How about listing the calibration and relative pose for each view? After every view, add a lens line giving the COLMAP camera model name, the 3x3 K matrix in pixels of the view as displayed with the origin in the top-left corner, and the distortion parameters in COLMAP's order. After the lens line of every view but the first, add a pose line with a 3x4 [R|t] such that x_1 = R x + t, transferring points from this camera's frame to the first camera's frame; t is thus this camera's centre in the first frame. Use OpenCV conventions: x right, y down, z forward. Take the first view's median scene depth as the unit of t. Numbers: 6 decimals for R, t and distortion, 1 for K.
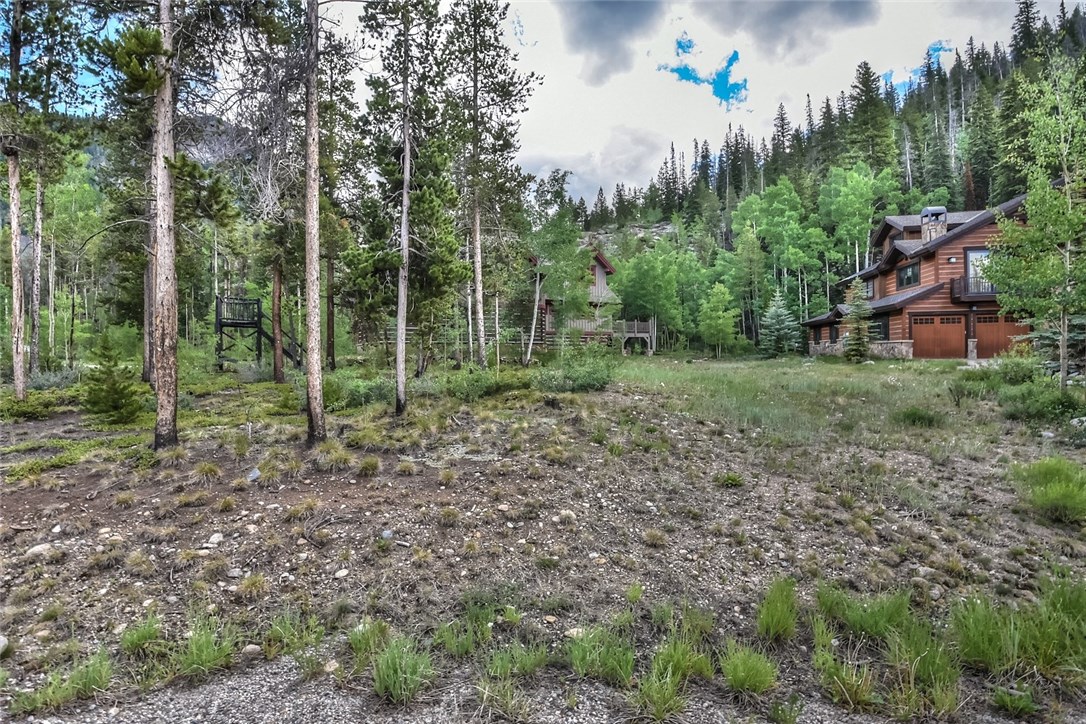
lens RADIAL K [[508.2, 0, 547.3], [0, 508.2, 363.5], [0, 0, 1]] dist [-0.004579, -0.001553]
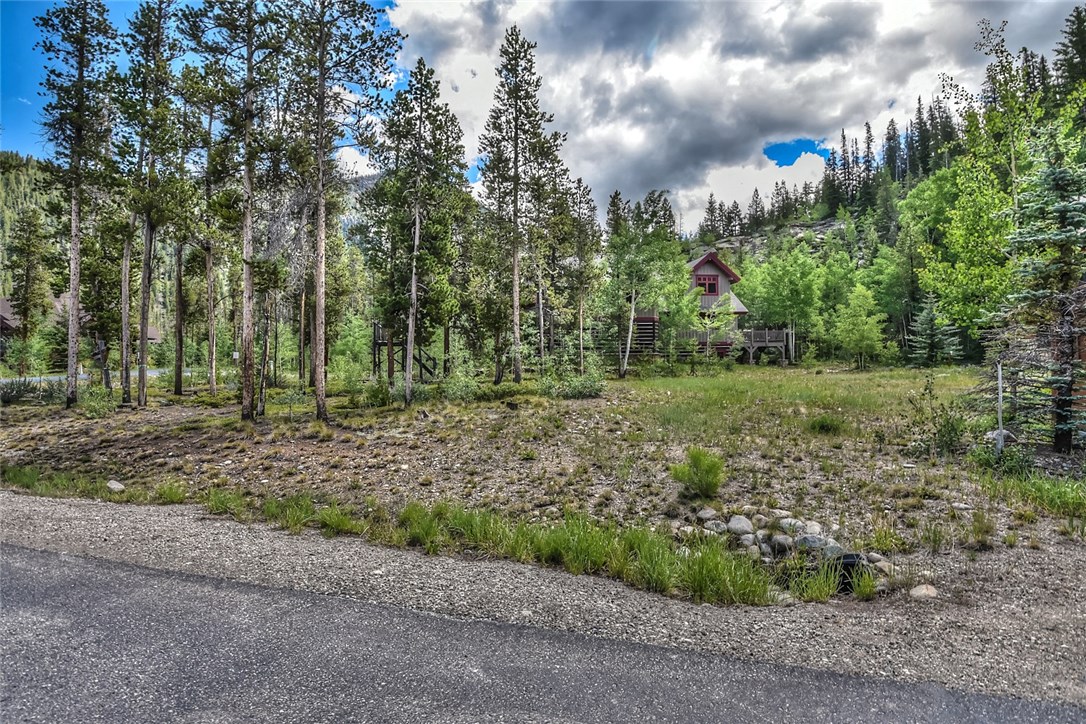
lens RADIAL K [[508.2, 0, 545.7], [0, 508.2, 366.4], [0, 0, 1]] dist [-0.004579, -0.001553]
pose [[0.936968, -0.002240, -0.349409, 0.138192], [-0.002309, 0.999918, -0.012602, -0.001147], [0.349409, 0.012614, 0.936886, -0.048806]]
